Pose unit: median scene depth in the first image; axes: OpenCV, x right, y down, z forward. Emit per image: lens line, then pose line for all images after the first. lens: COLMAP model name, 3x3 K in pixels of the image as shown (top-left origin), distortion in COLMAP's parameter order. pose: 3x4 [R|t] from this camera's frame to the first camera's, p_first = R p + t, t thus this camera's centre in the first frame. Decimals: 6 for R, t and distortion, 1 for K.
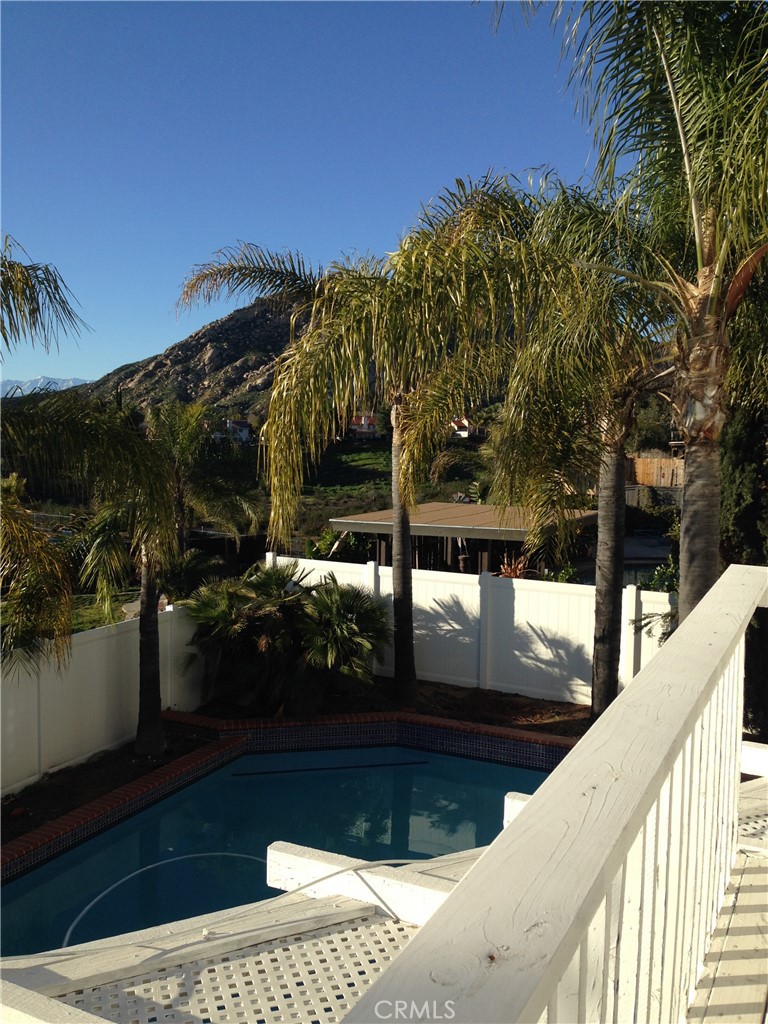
lens RADIAL K [[938.0, 0, 384.0], [0, 938.0, 512.0], [0, 0, 1]] dist [0.111979, -0.200008]
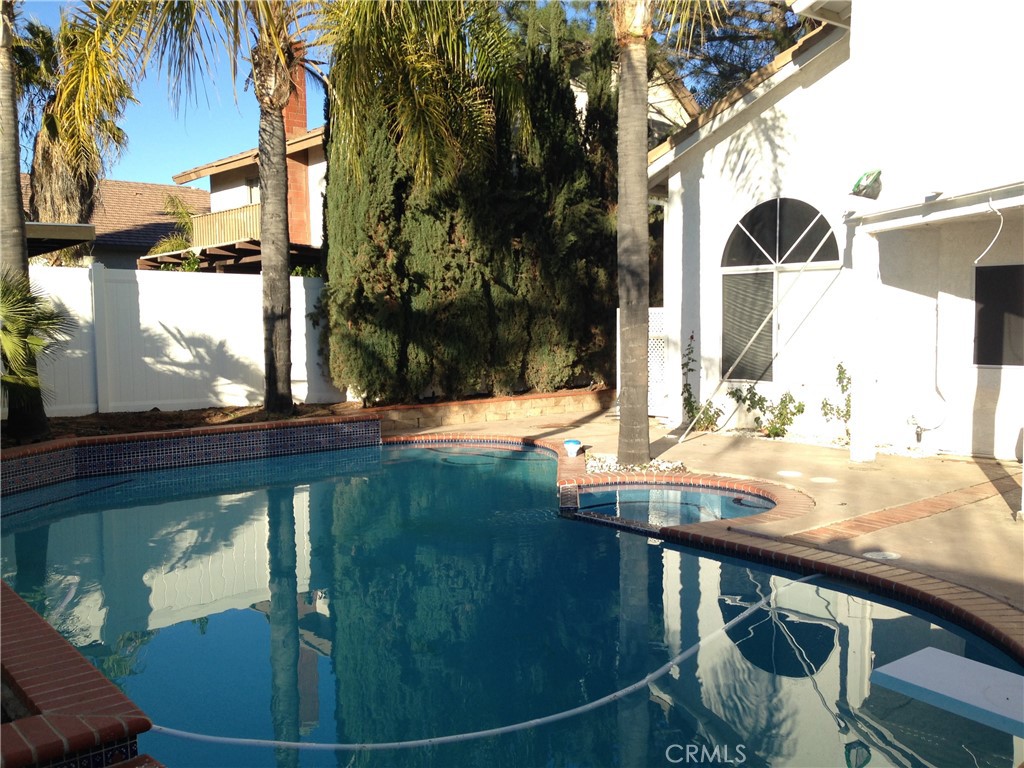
lens RADIAL K [[938.0, 0, 512.0], [0, 938.0, 384.0], [0, 0, 1]] dist [0.111979, -0.200008]
pose [[0.410923, -0.079544, 0.908193, -0.490053], [0.095010, 0.994498, 0.044115, 0.164639], [-0.906706, 0.068159, 0.416220, 0.364623]]
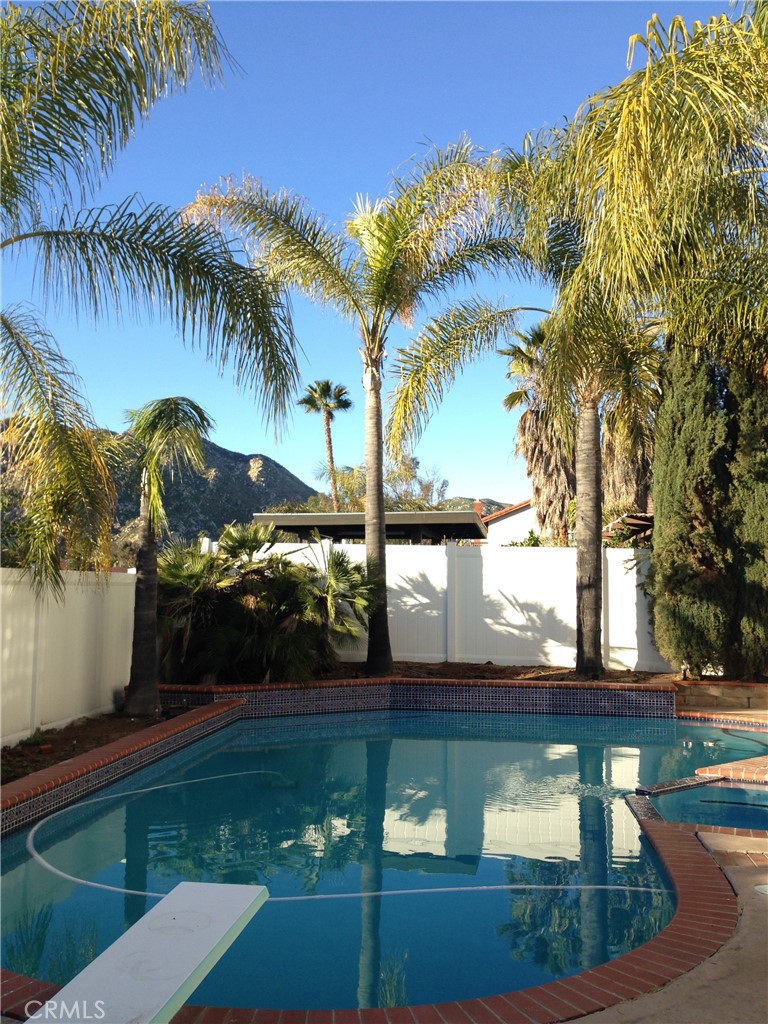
lens RADIAL K [[938.0, 0, 384.0], [0, 938.0, 512.0], [0, 0, 1]] dist [0.111979, -0.200008]
pose [[0.949850, 0.019718, 0.312083, -0.276593], [0.031879, 0.986704, -0.159369, 0.191671], [-0.311076, 0.161326, 0.936593, 0.084689]]
